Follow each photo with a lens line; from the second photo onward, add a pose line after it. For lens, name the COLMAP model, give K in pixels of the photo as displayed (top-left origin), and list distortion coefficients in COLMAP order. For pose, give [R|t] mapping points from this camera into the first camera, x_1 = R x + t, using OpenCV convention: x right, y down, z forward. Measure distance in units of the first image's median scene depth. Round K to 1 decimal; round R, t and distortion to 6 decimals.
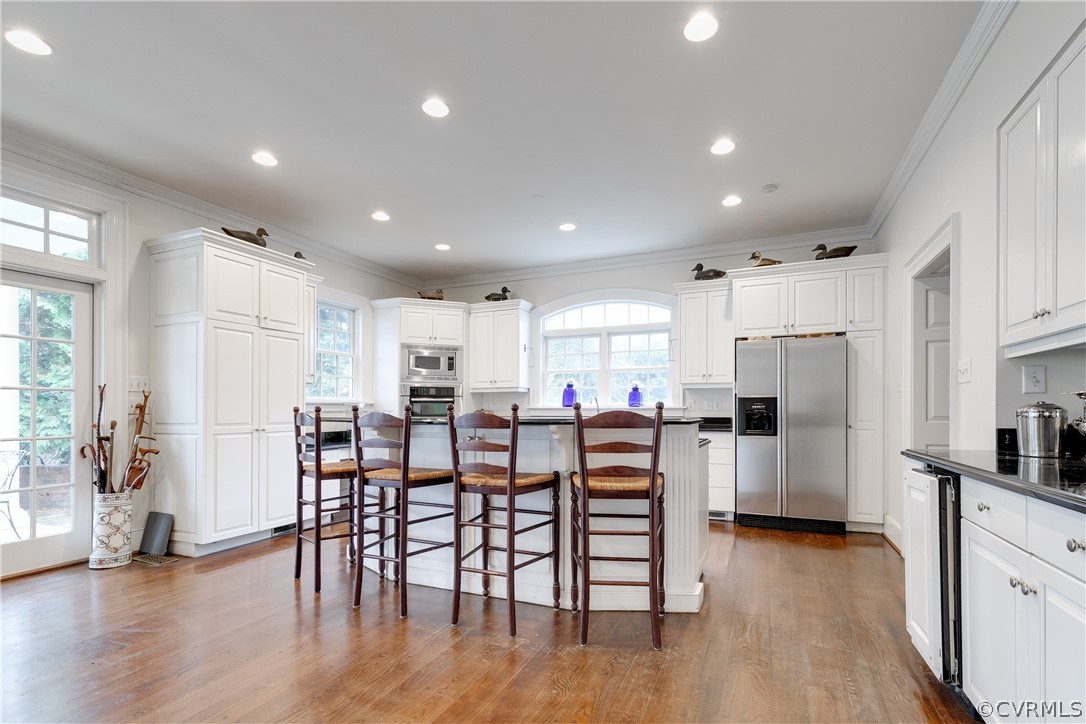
lens RADIAL K [[497.7, 0, 562.4], [0, 497.7, 410.3], [0, 0, 1]] dist [-0.001036, -0.000449]
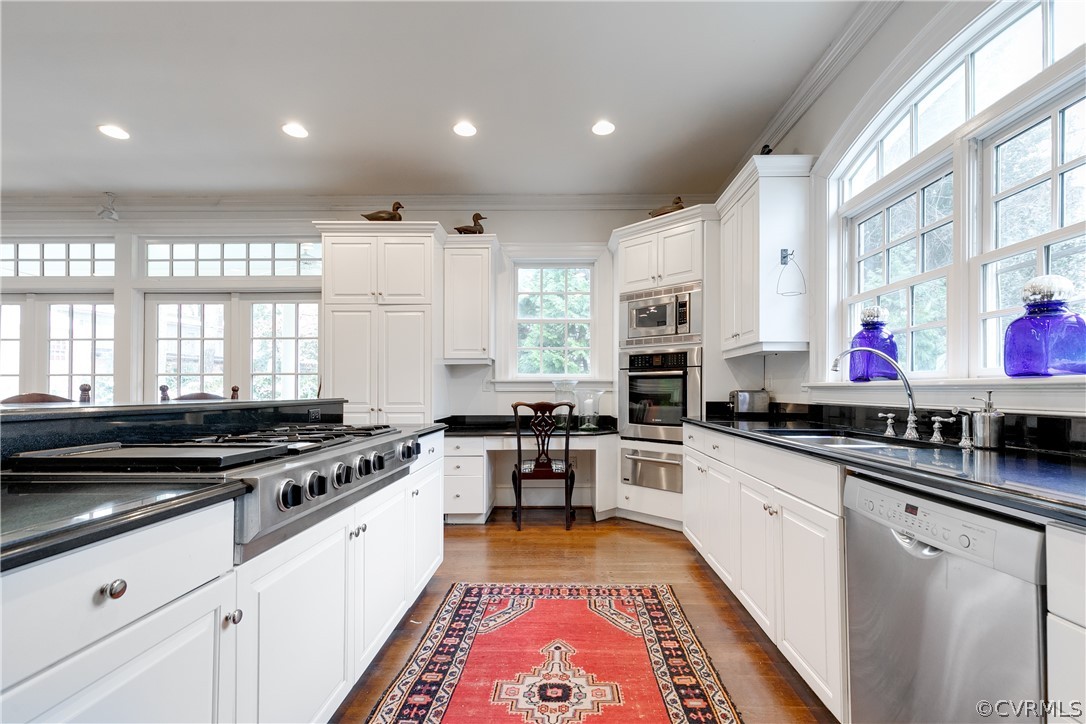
lens RADIAL K [[488.4, 0, 549.9], [0, 488.4, 387.7], [0, 0, 1]] dist [0.001547, 0.000164]
pose [[0.371560, -0.003187, -0.928404, 0.273110], [-0.002825, 0.999986, -0.004564, 0.000057], [0.928405, 0.004318, 0.371546, 0.644292]]
